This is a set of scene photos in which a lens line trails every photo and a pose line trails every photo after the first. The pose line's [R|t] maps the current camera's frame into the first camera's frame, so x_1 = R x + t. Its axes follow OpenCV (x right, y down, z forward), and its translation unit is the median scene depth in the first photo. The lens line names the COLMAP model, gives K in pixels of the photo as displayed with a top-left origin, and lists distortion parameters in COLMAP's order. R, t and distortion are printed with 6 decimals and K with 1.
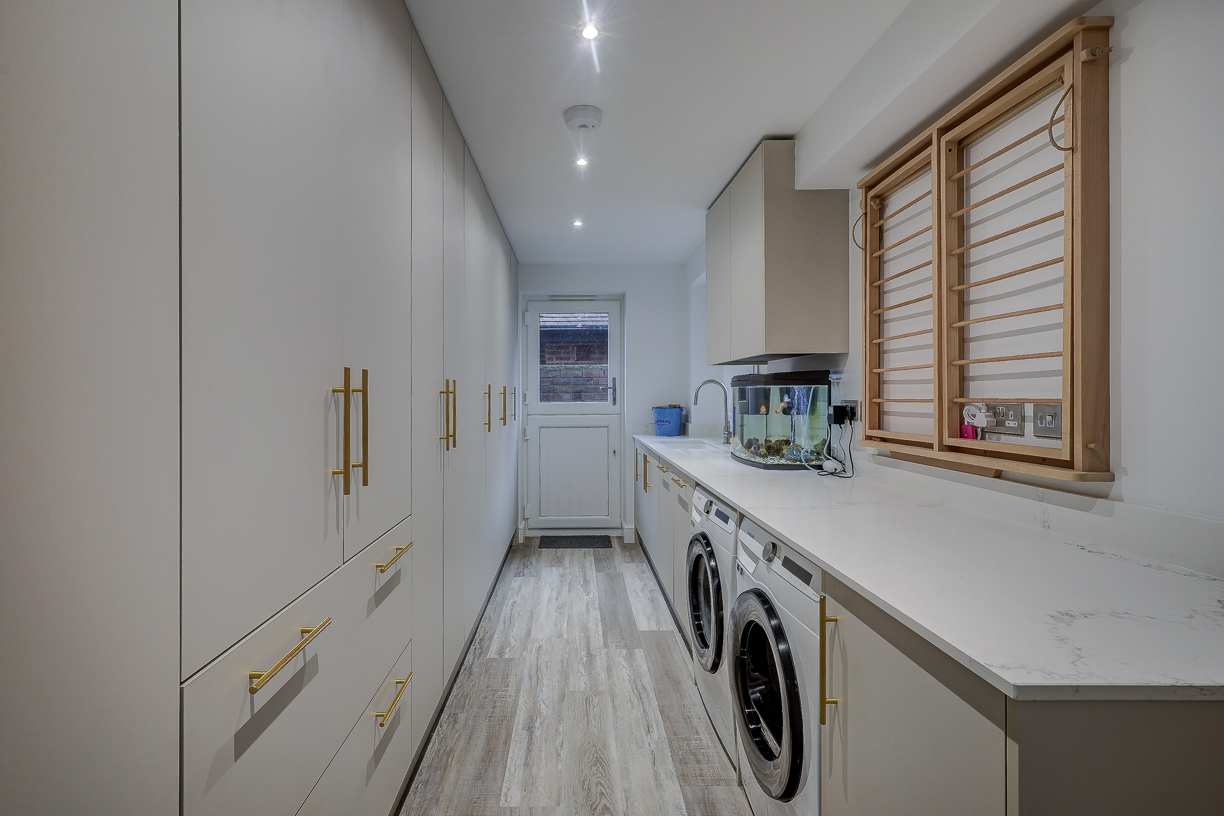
lens RADIAL K [[576.7, 0, 612.0], [0, 576.7, 408.0], [0, 0, 1]] dist [0.001465, 0.000434]
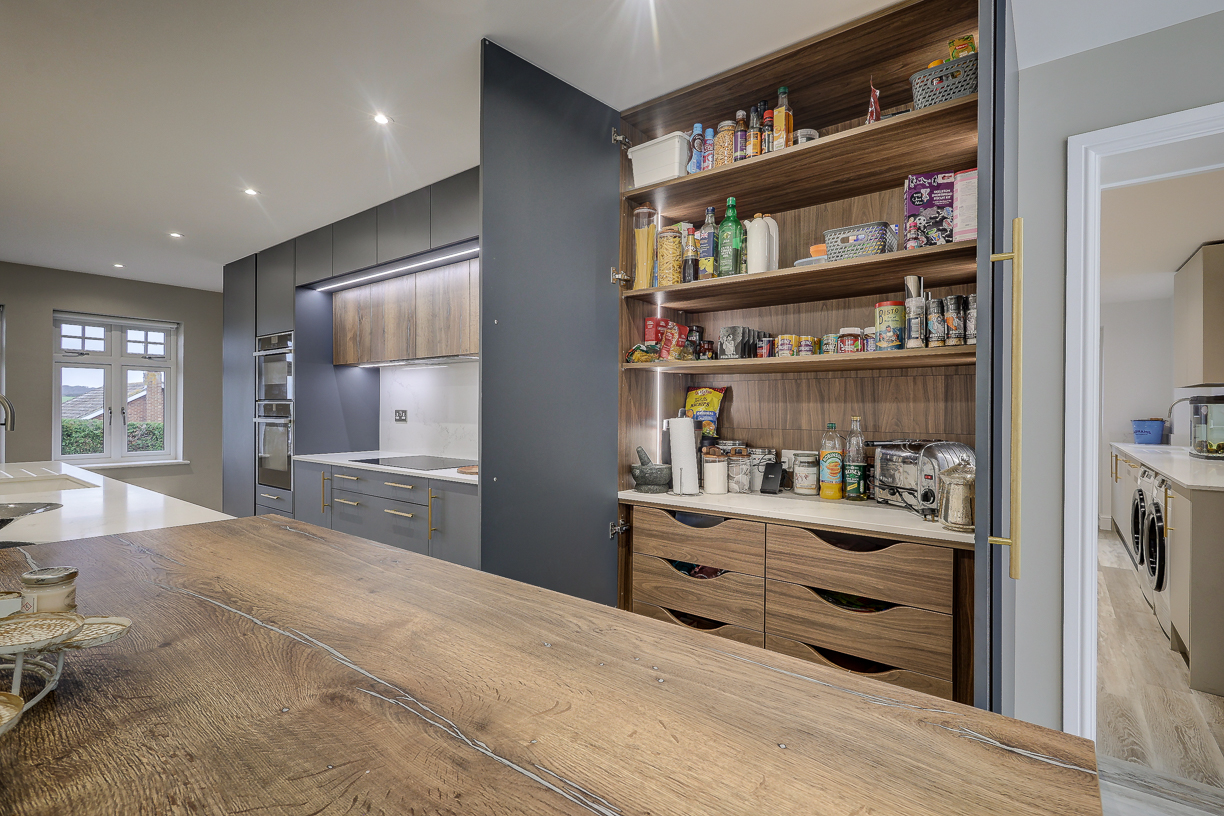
lens RADIAL K [[576.7, 0, 612.0], [0, 576.7, 408.0], [0, 0, 1]] dist [0.001465, 0.000434]
pose [[0.751392, 0.005716, -0.659831, 0.062564], [-0.021317, 0.999651, -0.015616, 0.019317], [0.659511, 0.025799, 0.751252, -0.783054]]
